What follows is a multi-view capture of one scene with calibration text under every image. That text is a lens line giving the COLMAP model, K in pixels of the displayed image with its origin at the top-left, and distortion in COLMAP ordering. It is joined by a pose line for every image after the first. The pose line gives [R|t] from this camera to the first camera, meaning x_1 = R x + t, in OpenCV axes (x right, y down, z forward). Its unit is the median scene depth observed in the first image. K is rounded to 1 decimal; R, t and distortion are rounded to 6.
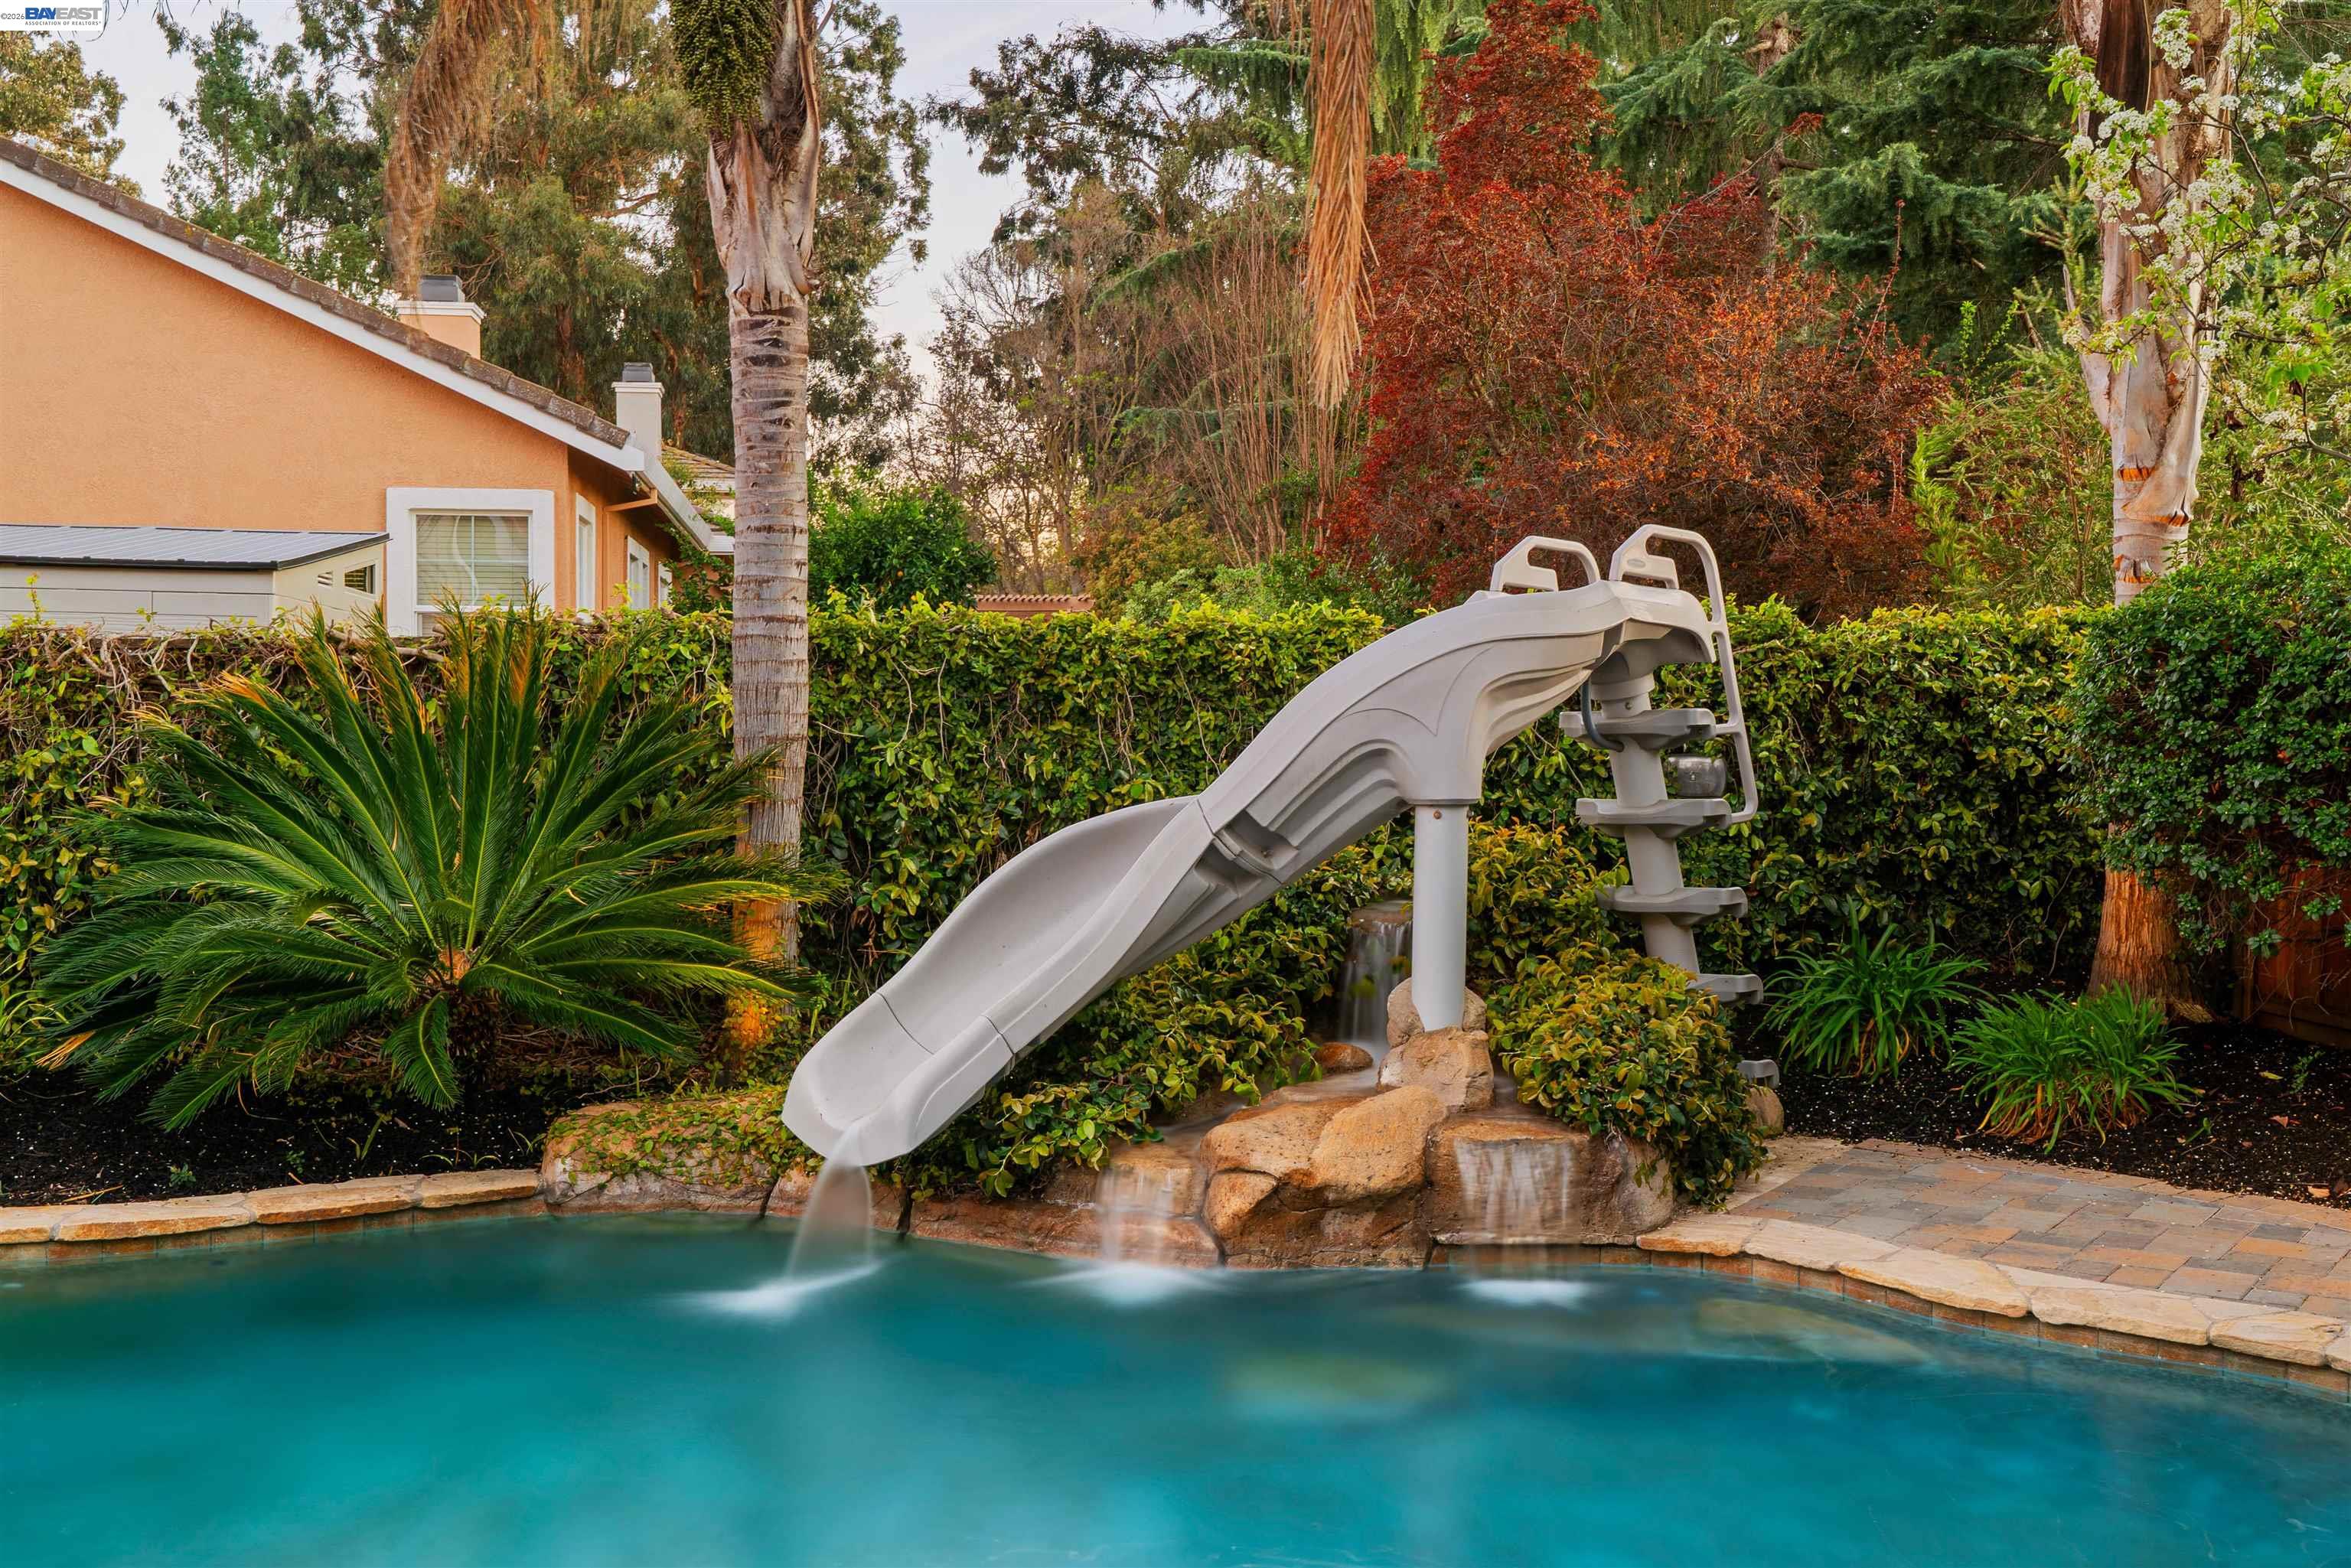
lens RADIAL K [[2352.8, 0, 1189.6], [0, 2352.8, 785.6], [0, 0, 1]] dist [0.014474, 0.000000]
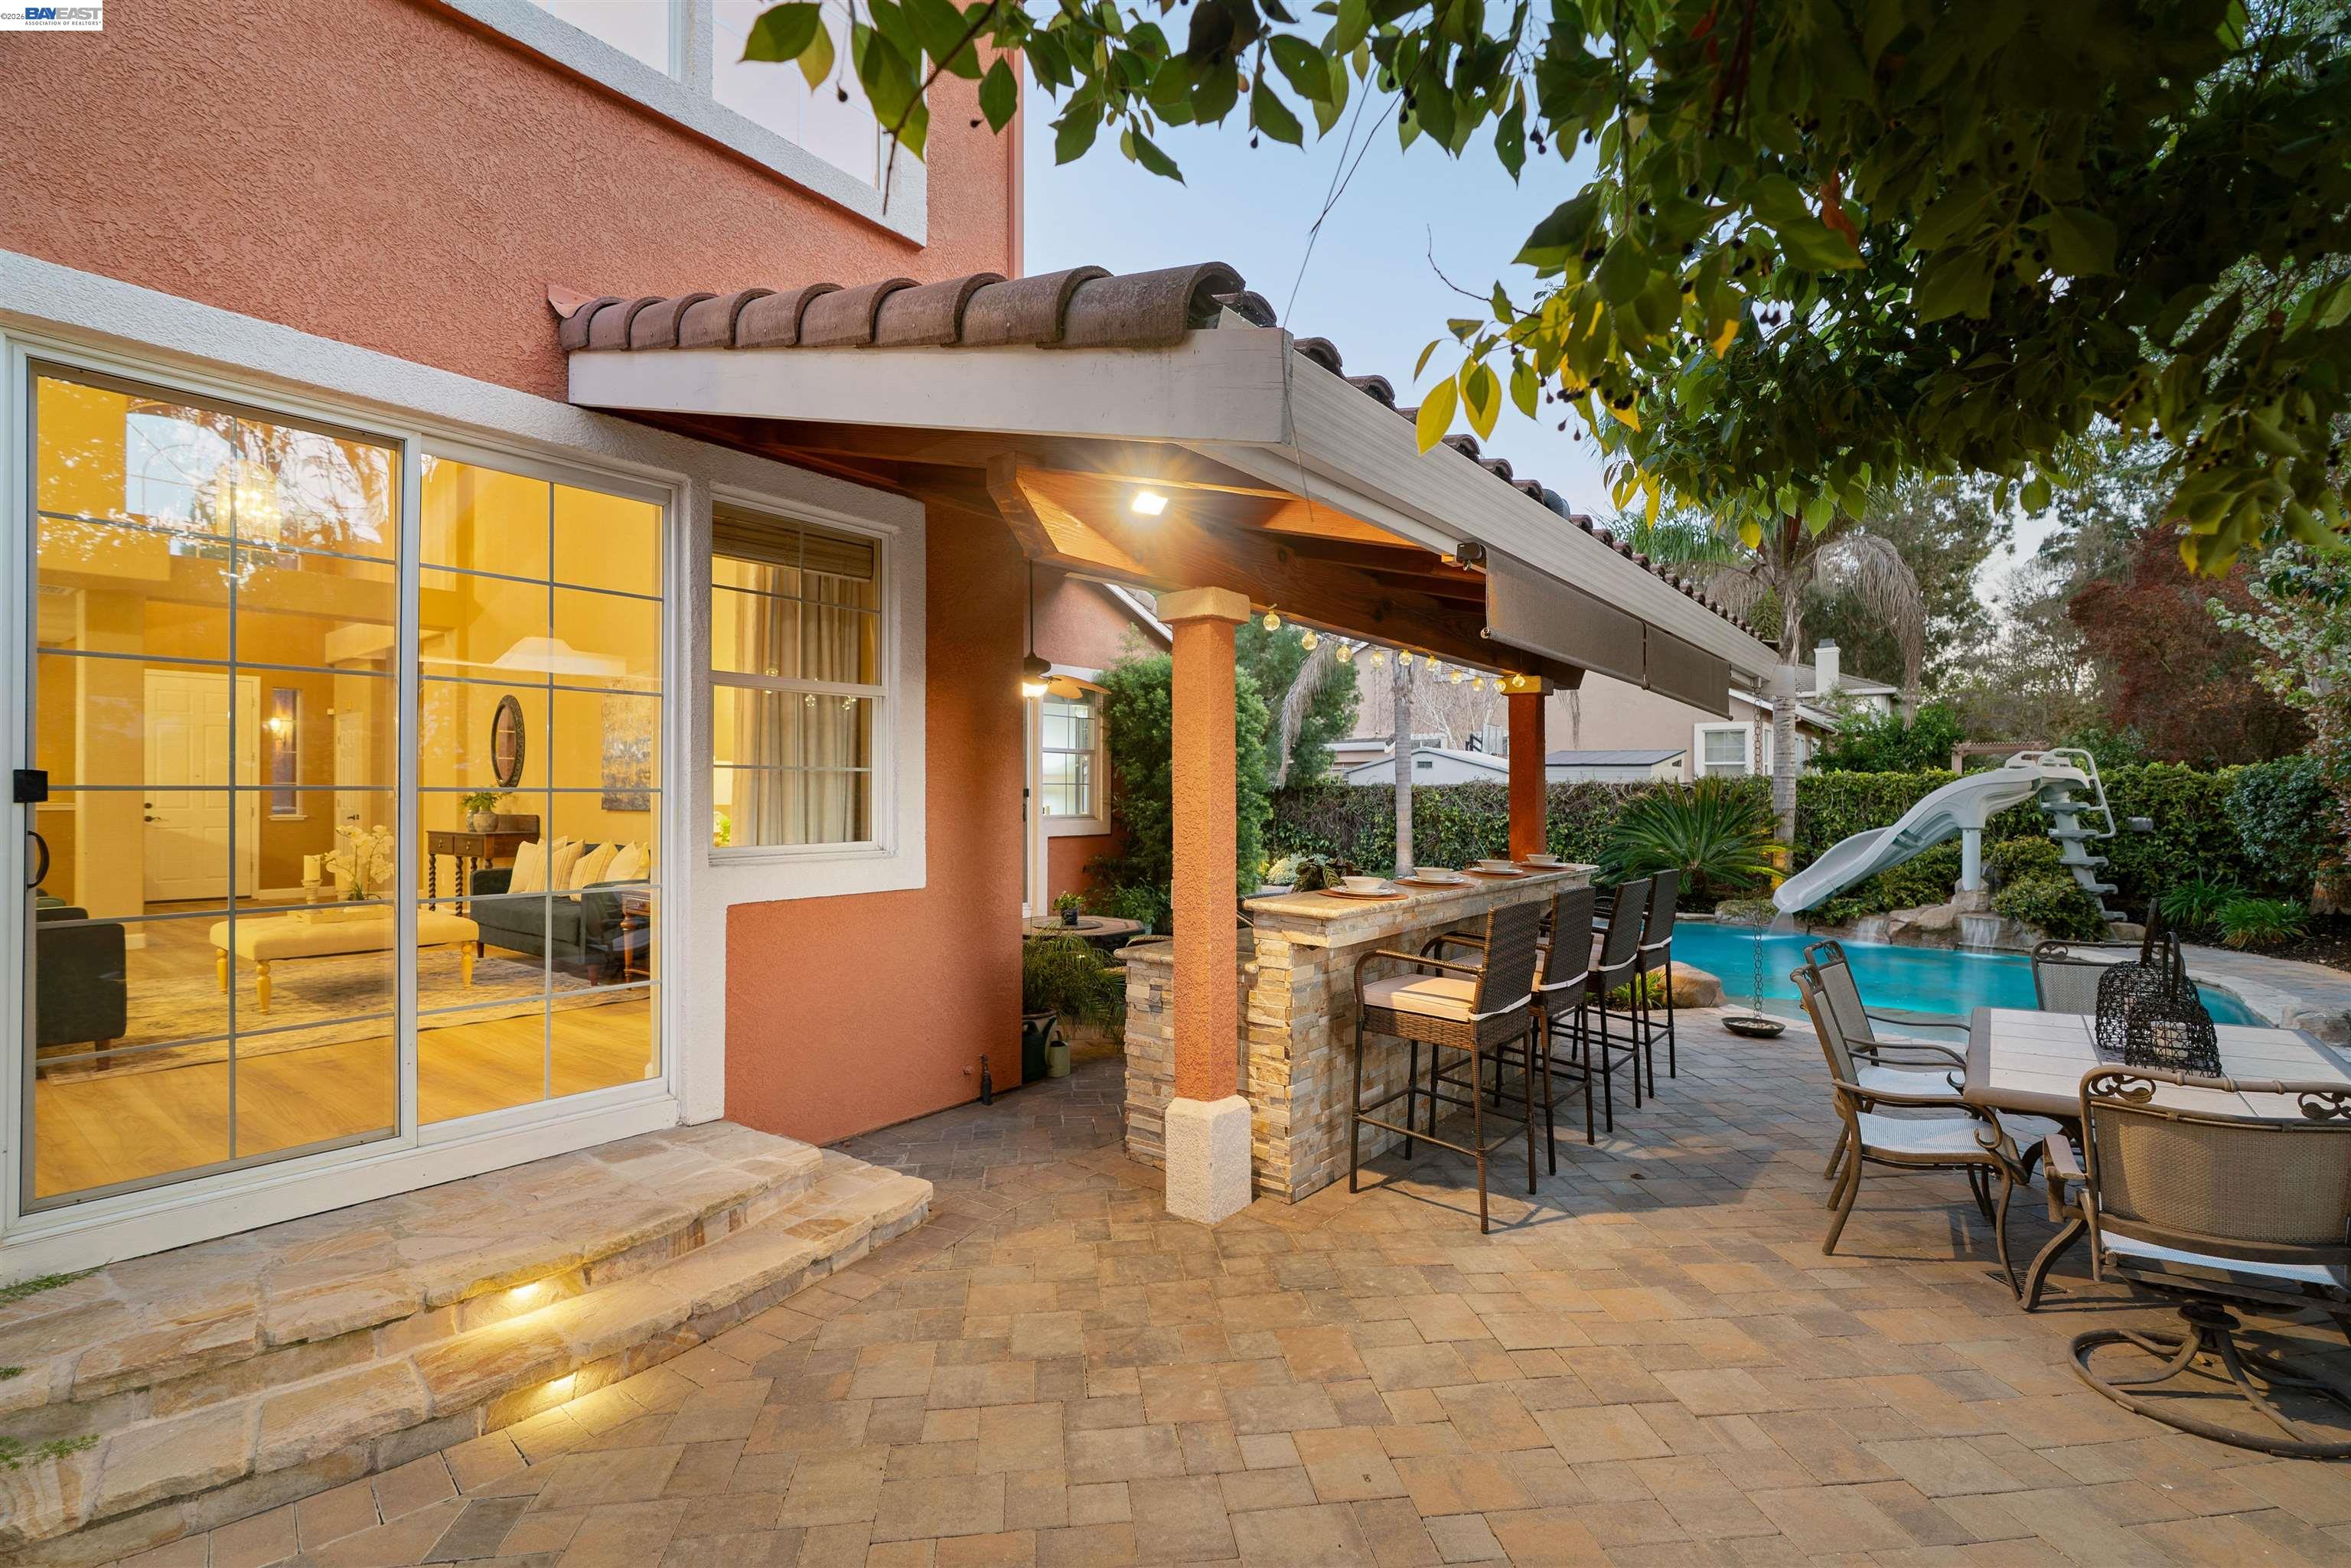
lens RADIAL K [[1075.9, 0, 1186.2], [0, 1075.9, 789.1], [0, 0, 1]] dist [-0.002310, 0.000116]
pose [[0.703760, -0.005711, -0.710414, 0.386189], [-0.018240, 0.999493, -0.026104, 0.010922], [0.710203, 0.031329, 0.703299, -0.922300]]
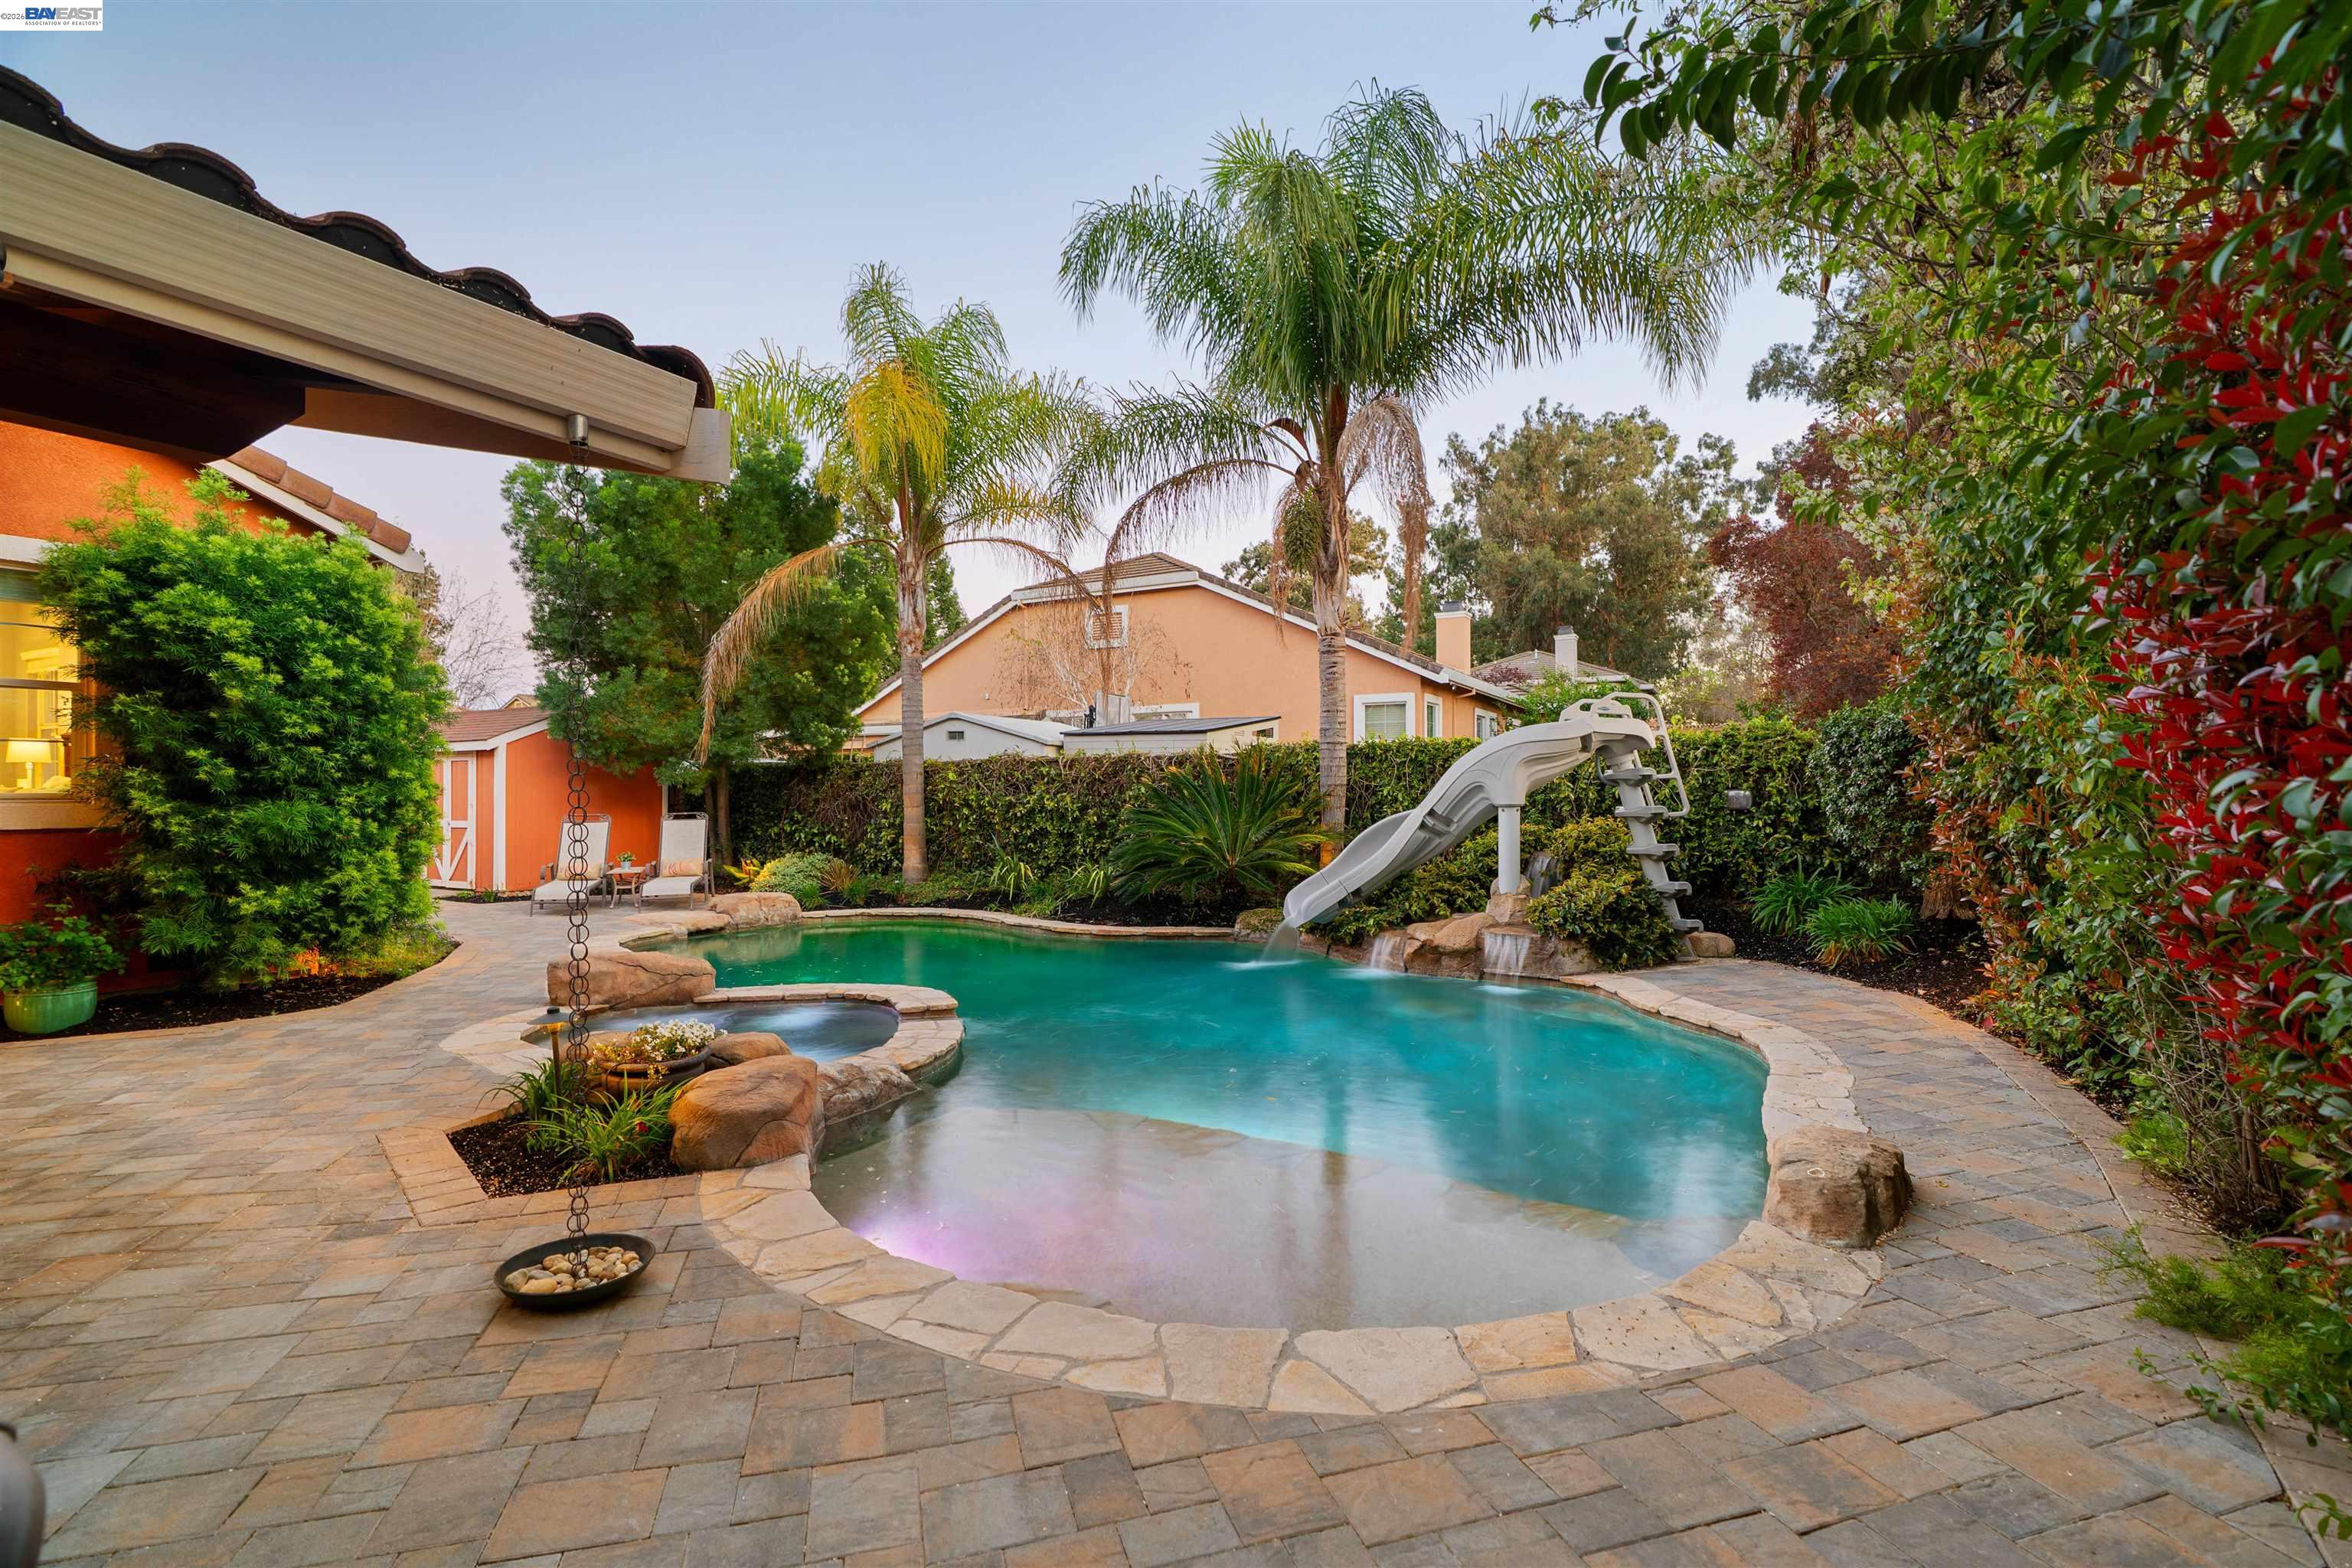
lens RADIAL K [[1076.4, 0, 1189.3], [0, 1076.4, 785.4], [0, 0, 1]] dist [-0.002310, 0.000116]
pose [[0.807107, -0.010571, -0.590311, 0.464385], [-0.008229, 0.999541, -0.029151, 0.019809], [0.590348, 0.028386, 0.806649, -0.142977]]
